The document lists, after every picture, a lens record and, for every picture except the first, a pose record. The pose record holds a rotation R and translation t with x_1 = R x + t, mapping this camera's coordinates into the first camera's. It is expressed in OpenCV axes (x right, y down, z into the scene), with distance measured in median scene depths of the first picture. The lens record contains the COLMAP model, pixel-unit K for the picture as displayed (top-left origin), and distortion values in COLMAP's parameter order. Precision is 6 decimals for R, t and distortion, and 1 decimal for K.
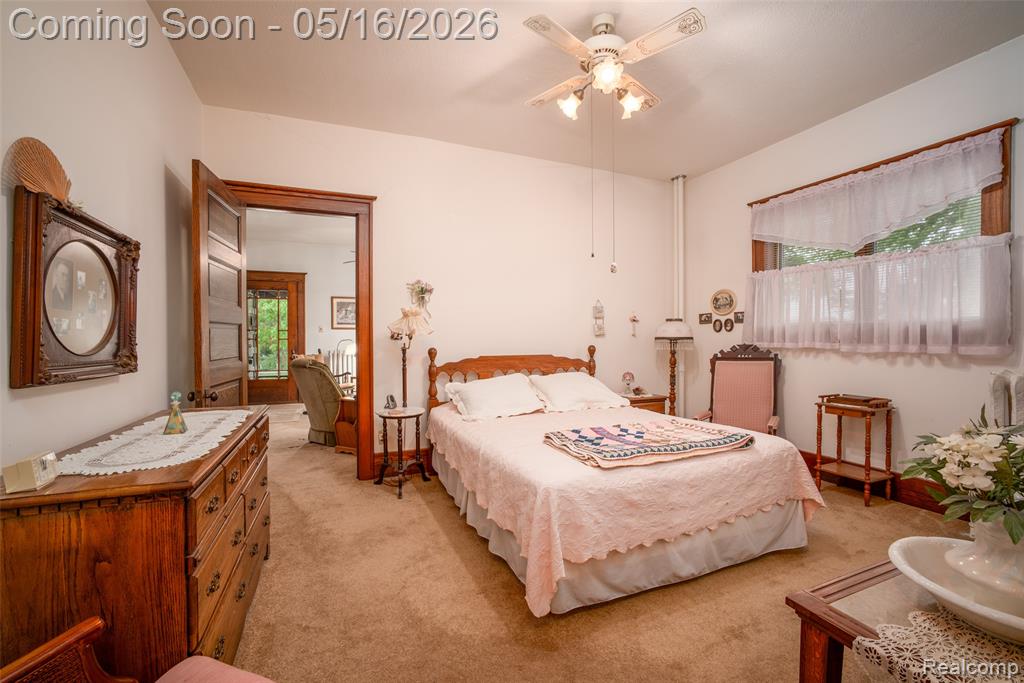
lens RADIAL K [[432.3, 0, 514.7], [0, 432.3, 341.1], [0, 0, 1]] dist [-0.022694, 0.000641]
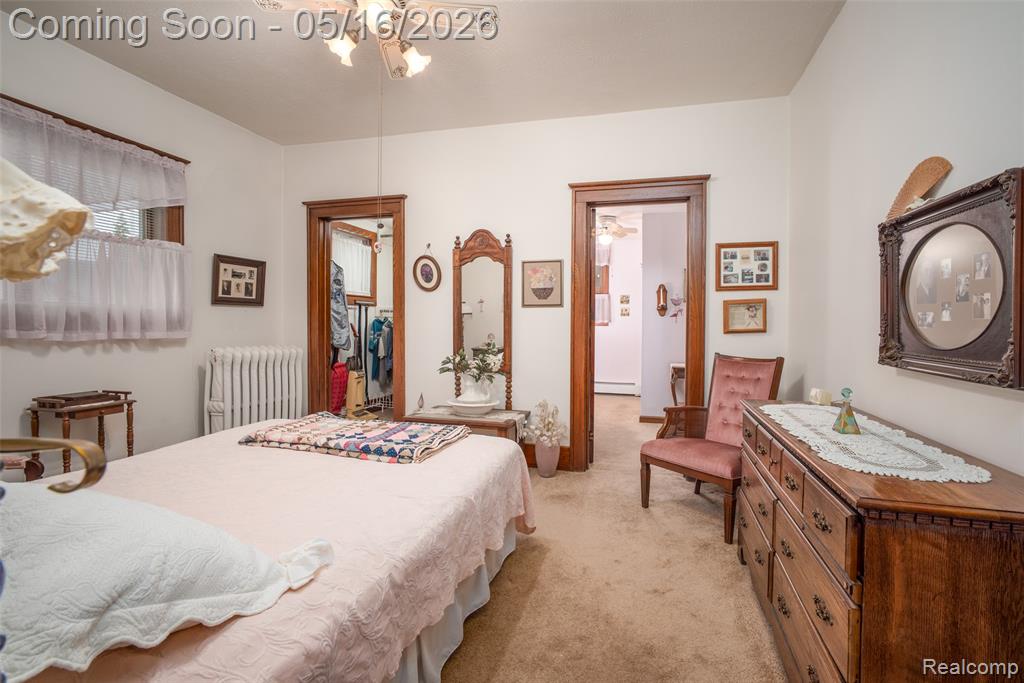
lens RADIAL K [[442.9, 0, 535.7], [0, 442.9, 338.0], [0, 0, 1]] dist [0.001191, 0.000330]
pose [[-0.787773, -0.020044, 0.615639, -0.520286], [-0.003669, 0.999605, 0.027850, -0.008392], [-0.615955, 0.019680, -0.787536, 1.324875]]
